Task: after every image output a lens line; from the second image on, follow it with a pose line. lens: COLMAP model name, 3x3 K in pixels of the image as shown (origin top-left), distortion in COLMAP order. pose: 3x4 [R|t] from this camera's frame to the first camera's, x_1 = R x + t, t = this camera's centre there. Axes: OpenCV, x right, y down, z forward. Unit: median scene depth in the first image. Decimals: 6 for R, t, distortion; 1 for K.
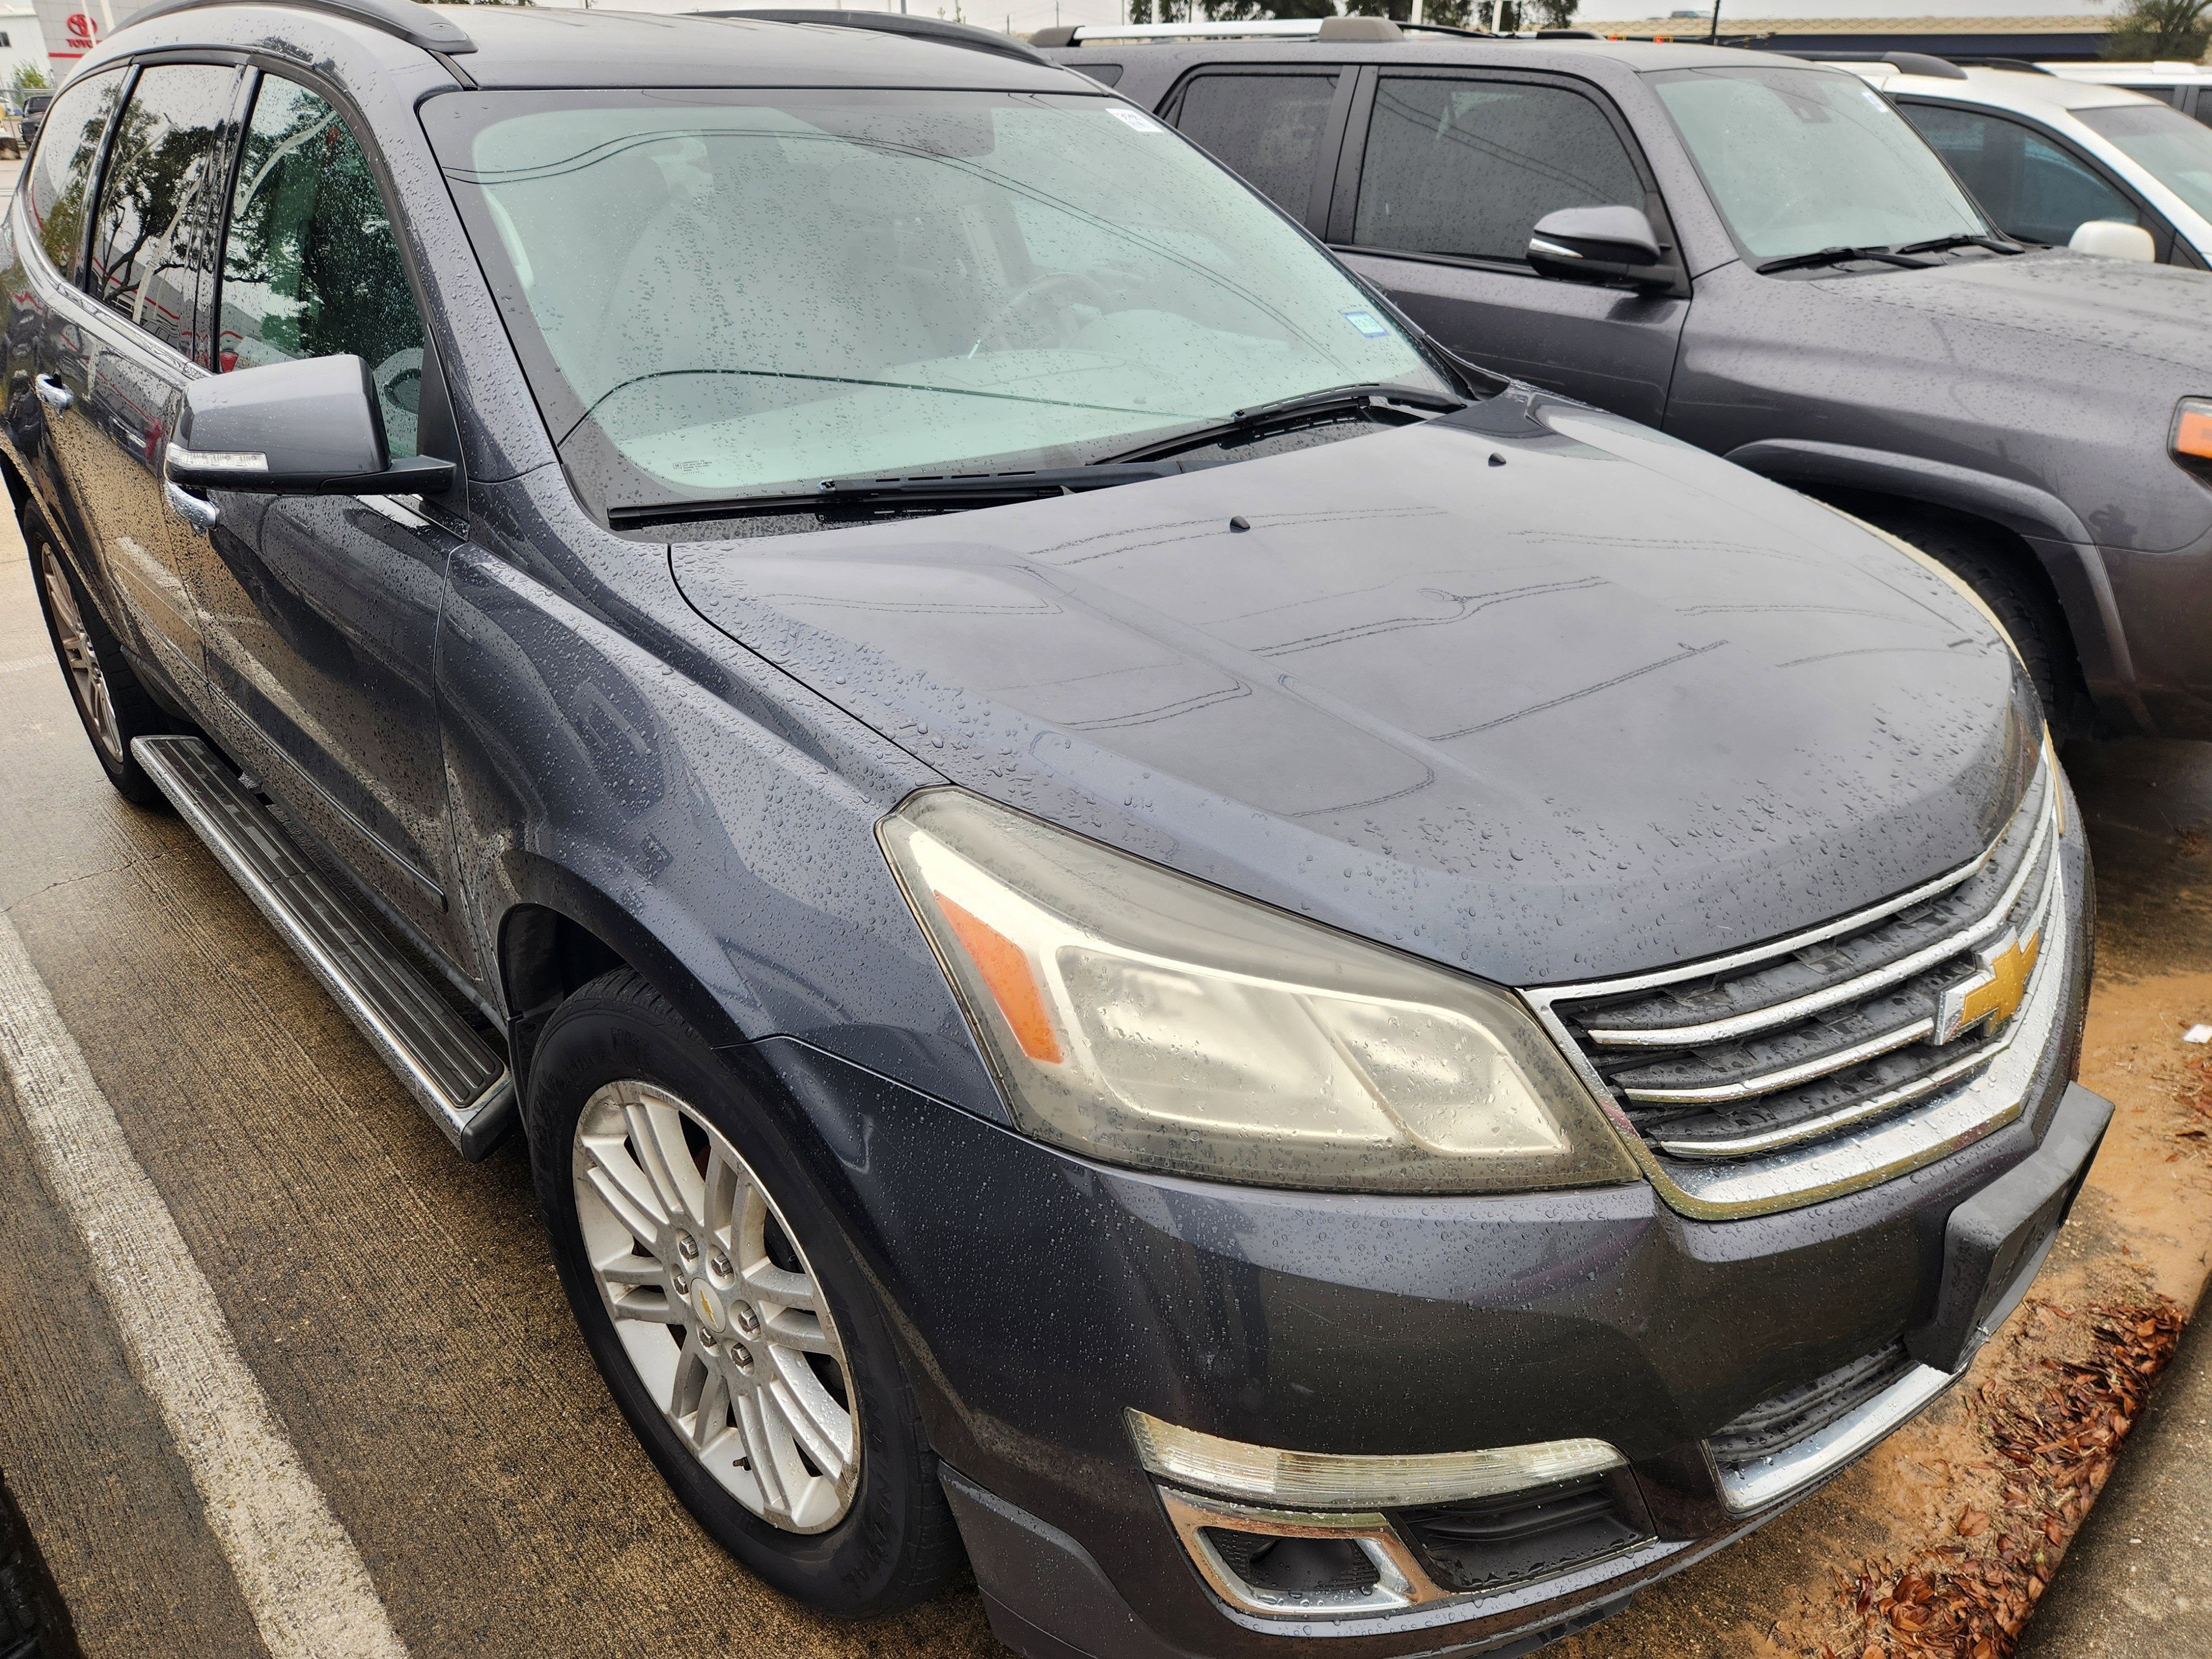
lens RADIAL K [[1627.9, 0, 1106.0], [0, 1627.9, 829.5], [0, 0, 1]] dist [0.002466, -0.000162]
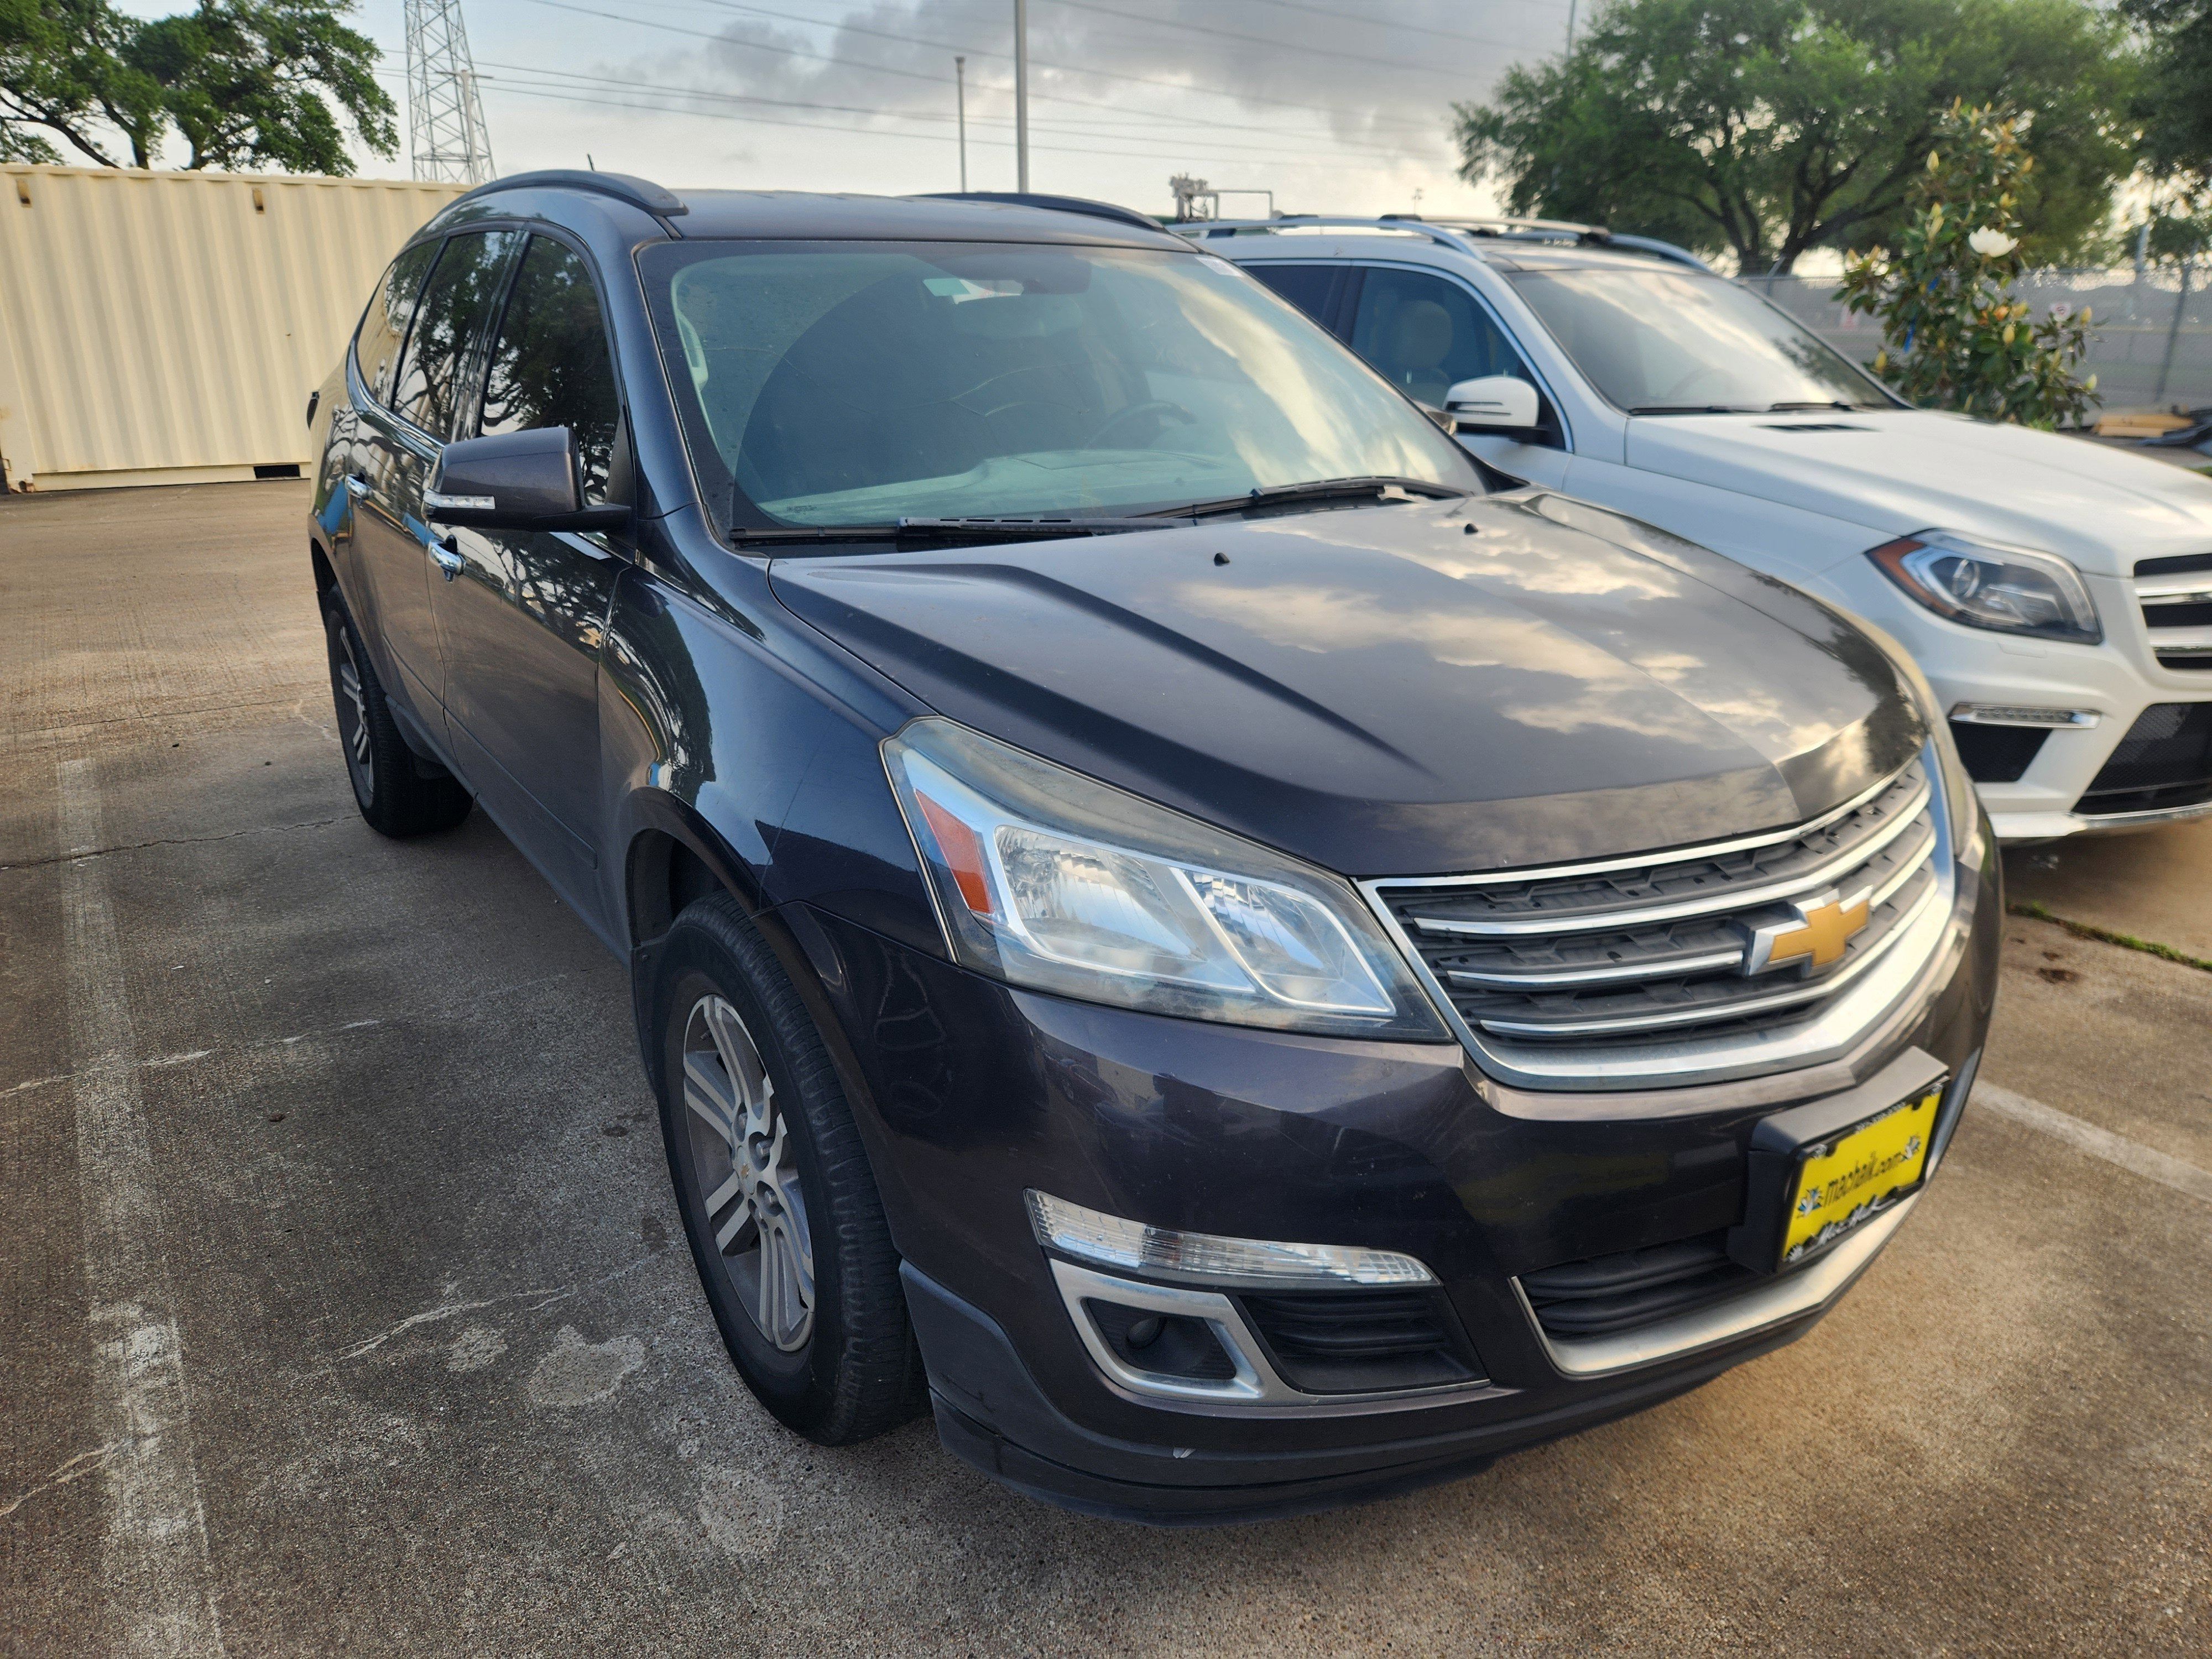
lens RADIAL K [[1627.9, 0, 1106.0], [0, 1627.9, 829.5], [0, 0, 1]] dist [0.002466, -0.000162]
pose [[0.988384, 0.043097, -0.145736, 0.238408], [-0.059430, 0.992192, -0.109651, 0.204048], [0.139872, 0.117038, 0.983228, -0.266154]]
